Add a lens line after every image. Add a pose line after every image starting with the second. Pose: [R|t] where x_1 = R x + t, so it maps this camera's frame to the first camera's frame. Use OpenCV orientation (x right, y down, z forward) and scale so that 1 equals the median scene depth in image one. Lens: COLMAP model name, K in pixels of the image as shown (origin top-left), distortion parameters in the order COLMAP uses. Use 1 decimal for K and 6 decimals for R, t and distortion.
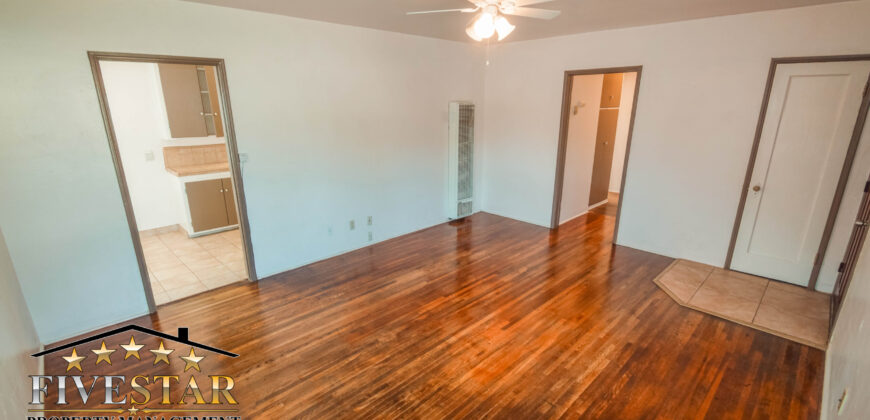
lens RADIAL K [[386.2, 0, 430.2], [0, 386.2, 214.1], [0, 0, 1]] dist [0.001124, -0.000692]
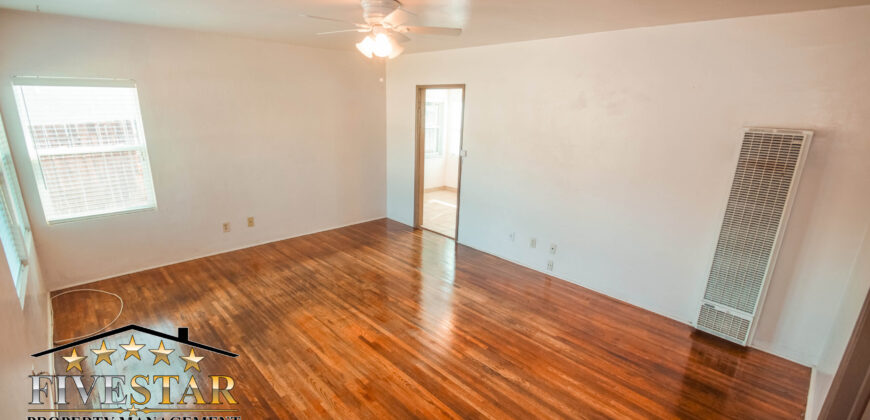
lens RADIAL K [[386.2, 0, 431.9], [0, 386.2, 213.3], [0, 0, 1]] dist [0.001124, -0.000692]
pose [[-0.005560, 0.270379, -0.962738, 1.053026], [-0.305045, 0.916406, 0.259129, -0.314557], [0.952322, 0.295119, 0.077383, 0.977063]]
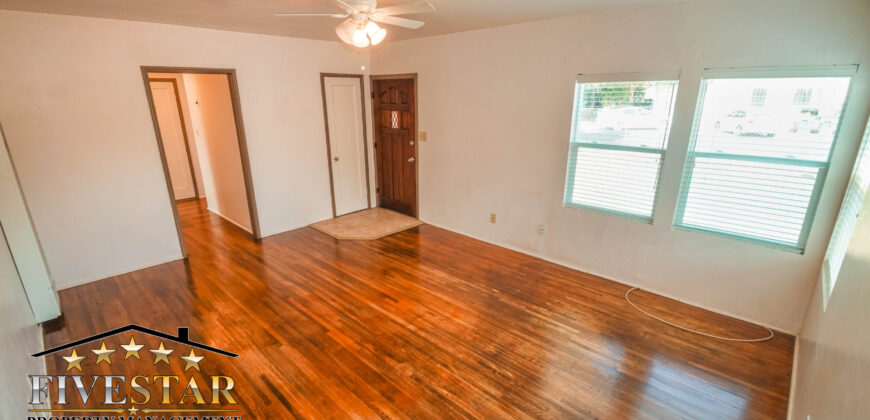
lens RADIAL K [[386.2, 0, 432.9], [0, 386.2, 213.7], [0, 0, 1]] dist [0.001124, -0.000692]
pose [[-0.036468, -0.288832, 0.956685, -0.816082], [0.285737, 0.914341, 0.286940, -0.235115], [-0.957614, 0.283824, 0.049186, 0.745975]]
